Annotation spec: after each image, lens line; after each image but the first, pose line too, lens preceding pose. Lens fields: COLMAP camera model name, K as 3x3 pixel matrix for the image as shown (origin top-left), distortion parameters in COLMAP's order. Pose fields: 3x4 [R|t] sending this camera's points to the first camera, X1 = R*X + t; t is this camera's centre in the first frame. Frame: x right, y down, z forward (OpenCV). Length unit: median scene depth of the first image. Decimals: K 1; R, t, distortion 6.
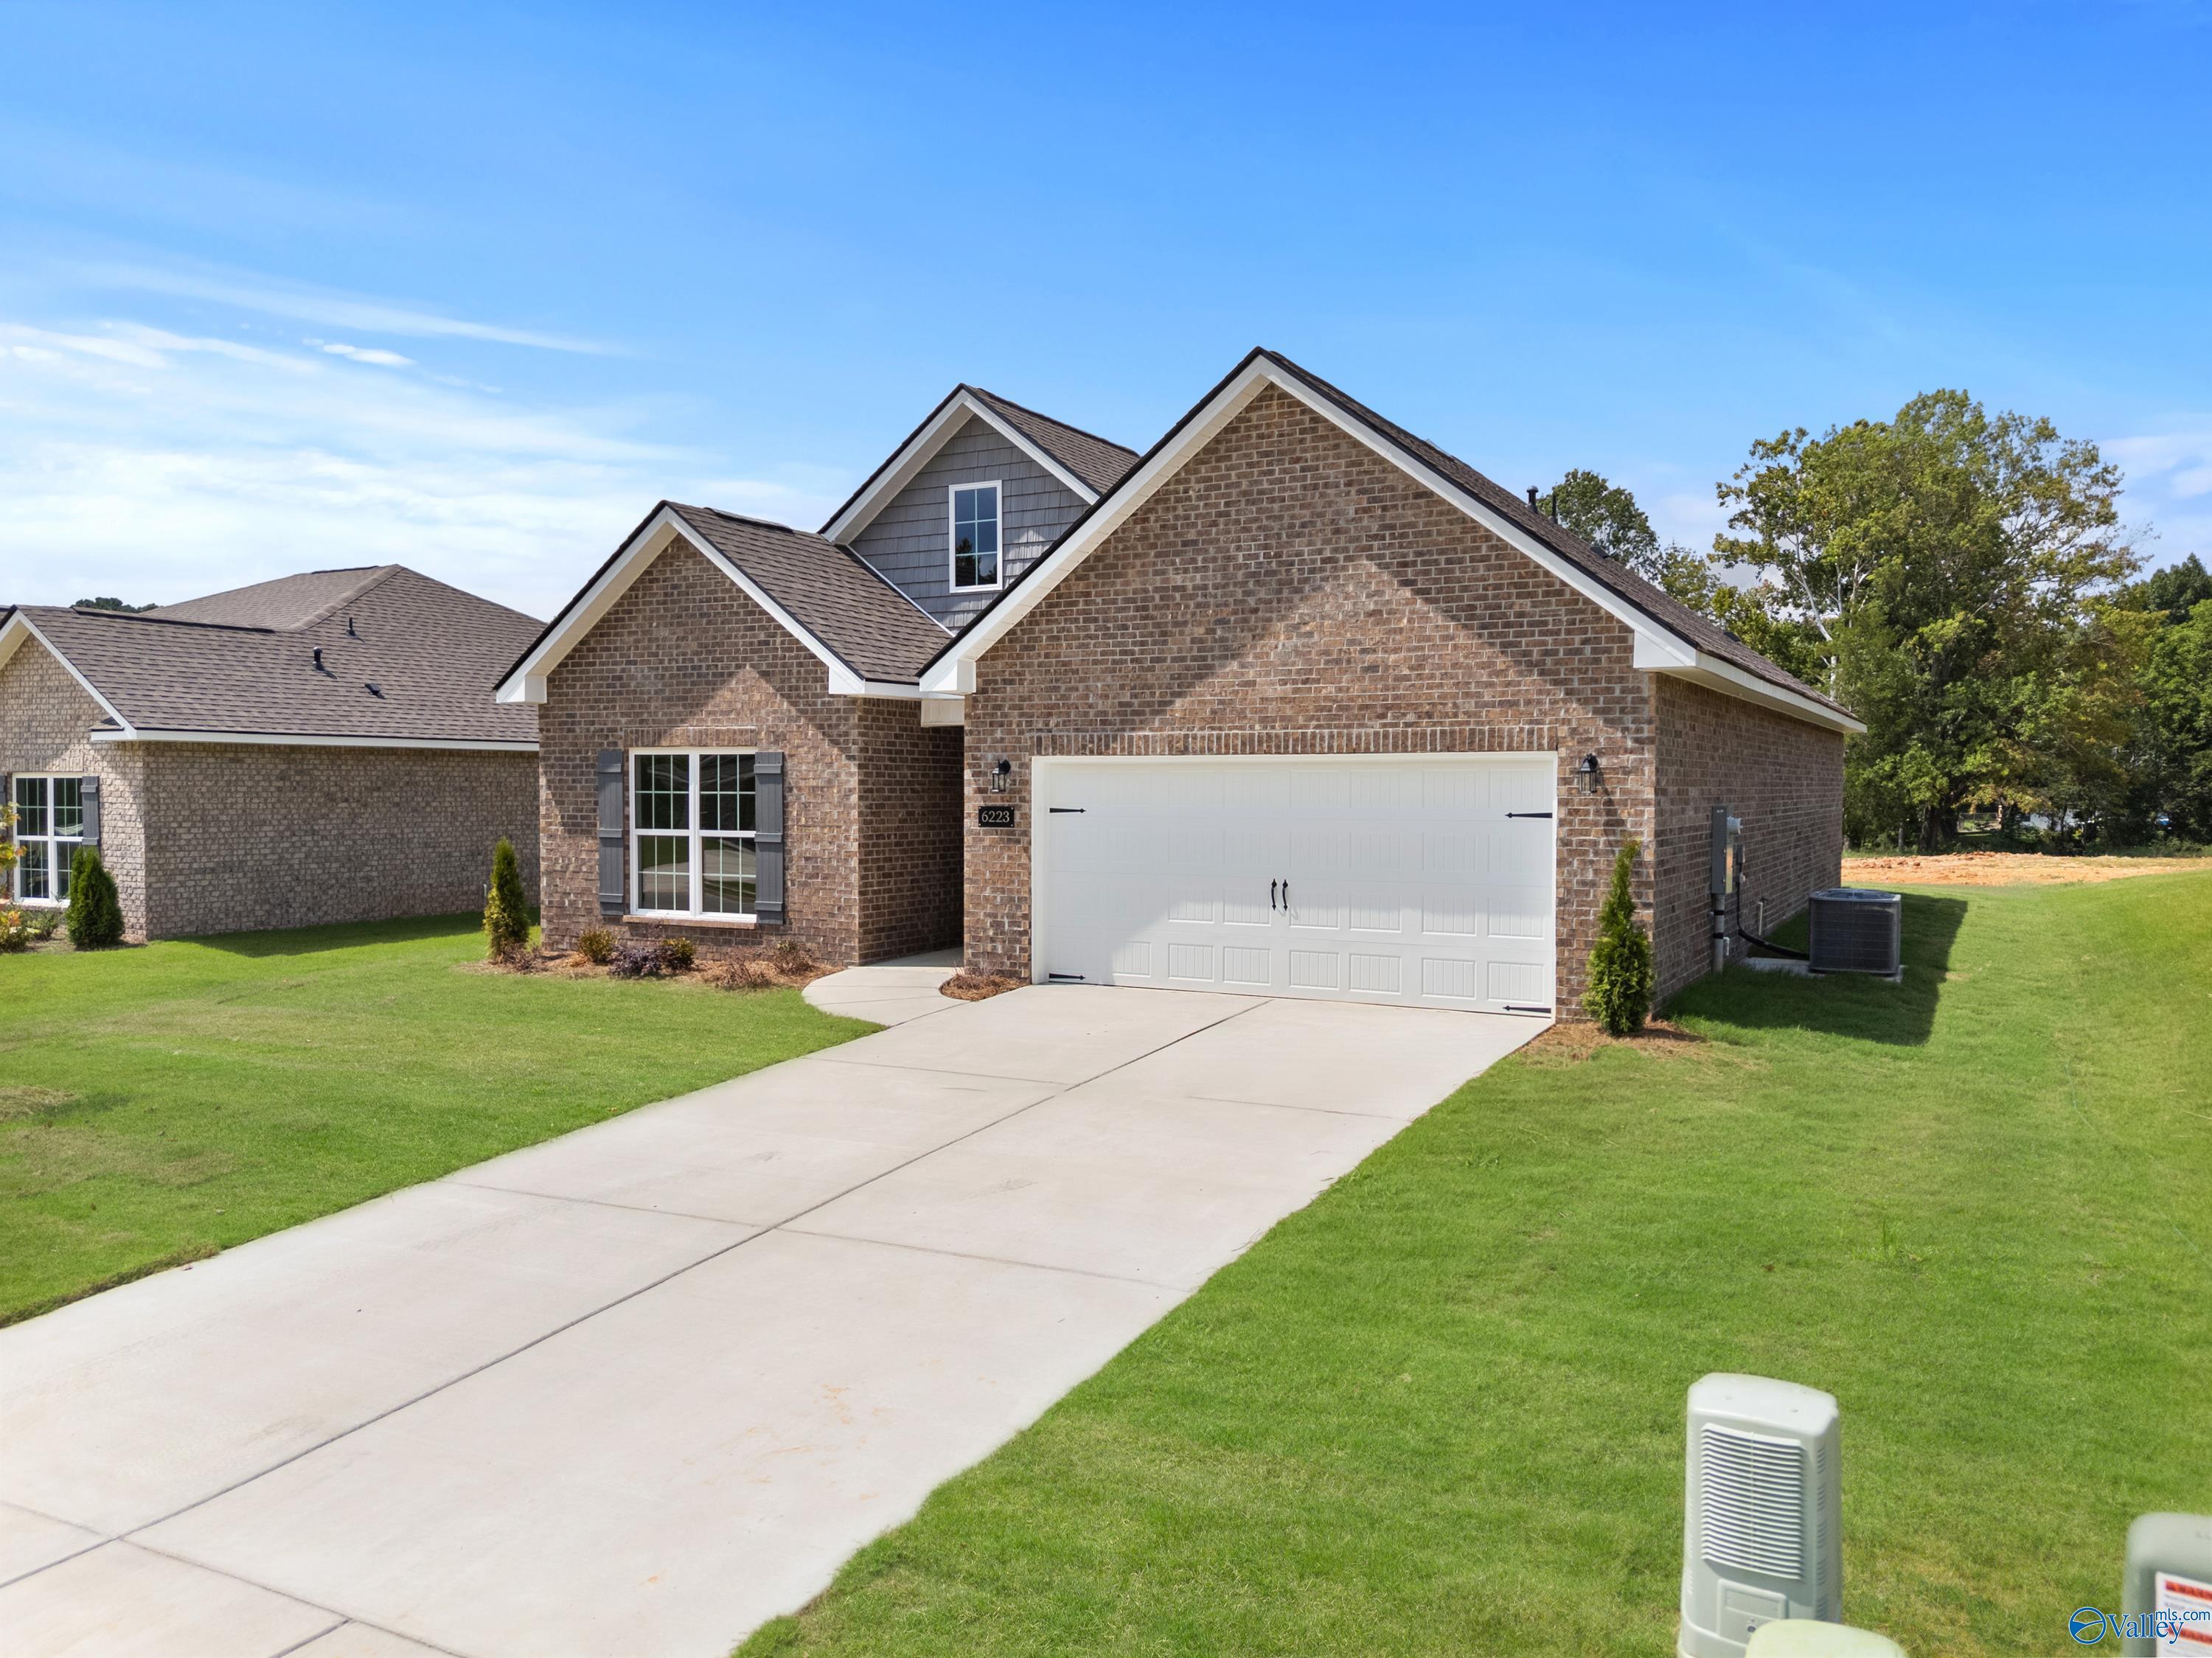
lens RADIAL K [[1633.9, 0, 1091.7], [0, 1633.9, 831.2], [0, 0, 1]] dist [0.073492, -0.038543]
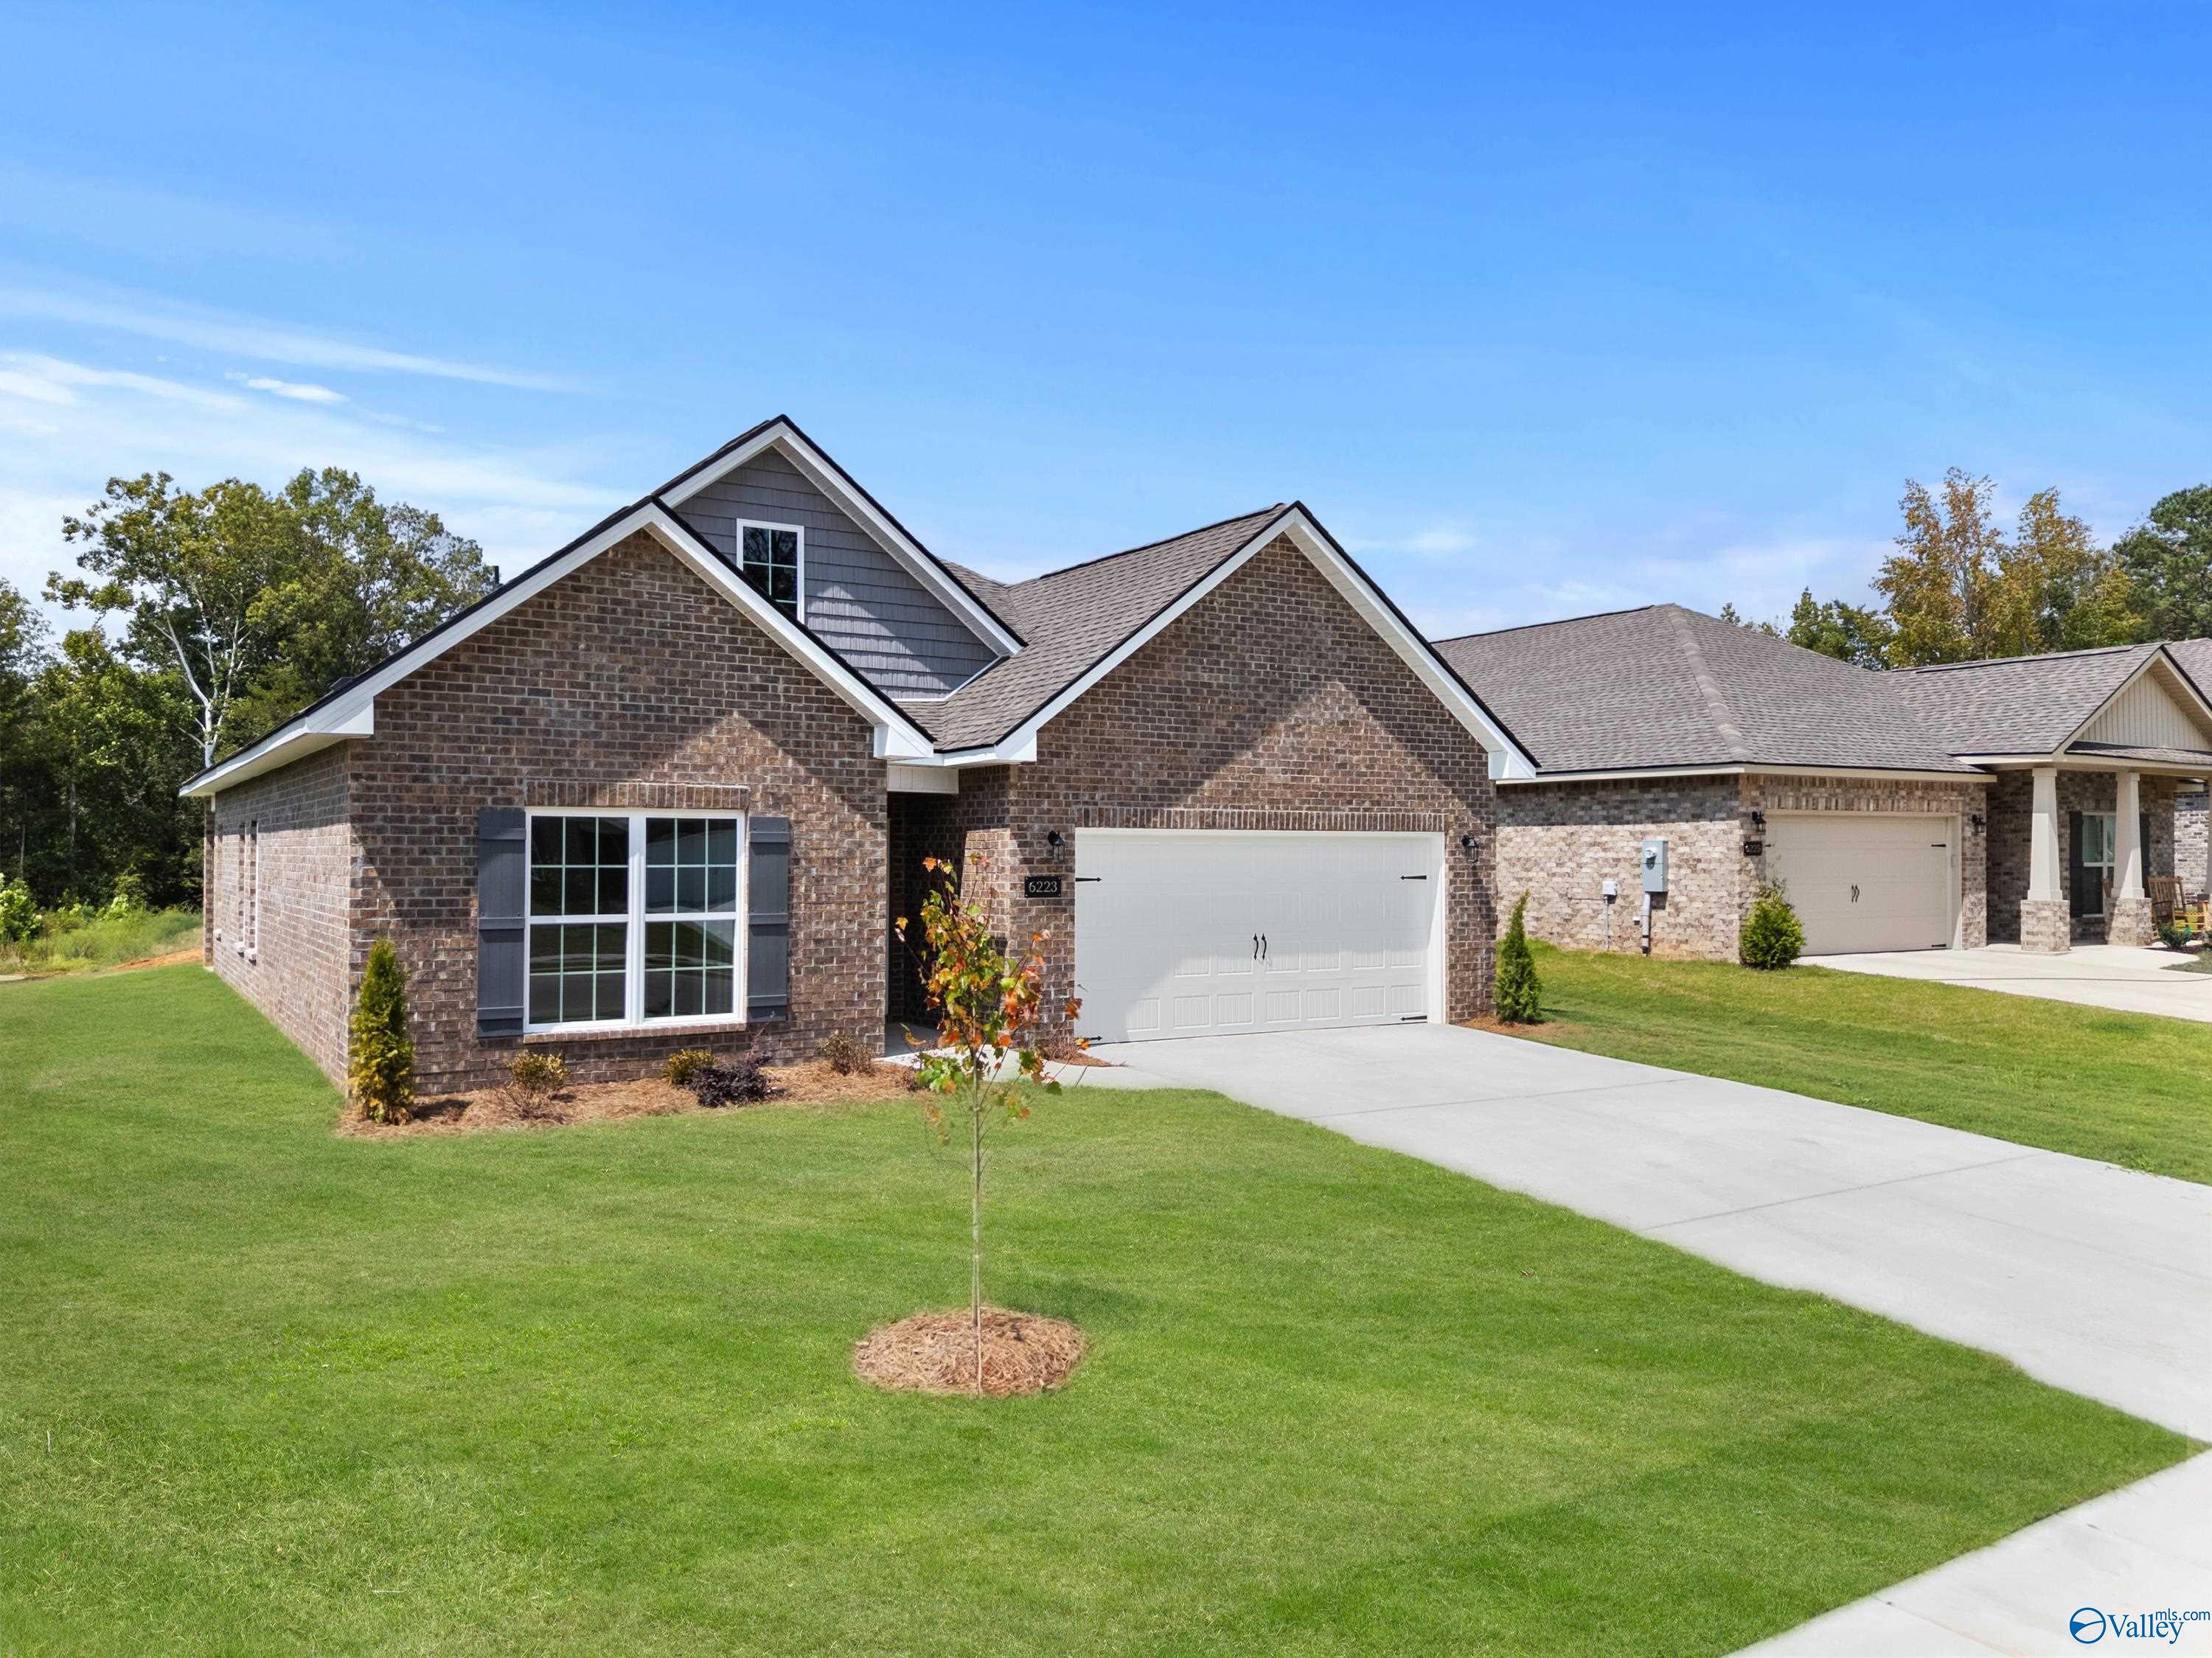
lens RADIAL K [[1633.9, 0, 1102.7], [0, 1633.9, 826.6], [0, 0, 1]] dist [0.073492, -0.038543]
pose [[0.485106, 0.013126, 0.874357, -0.923631], [0.023290, 0.999339, -0.027924, -0.017182], [-0.874145, 0.033910, 0.484480, 0.478559]]
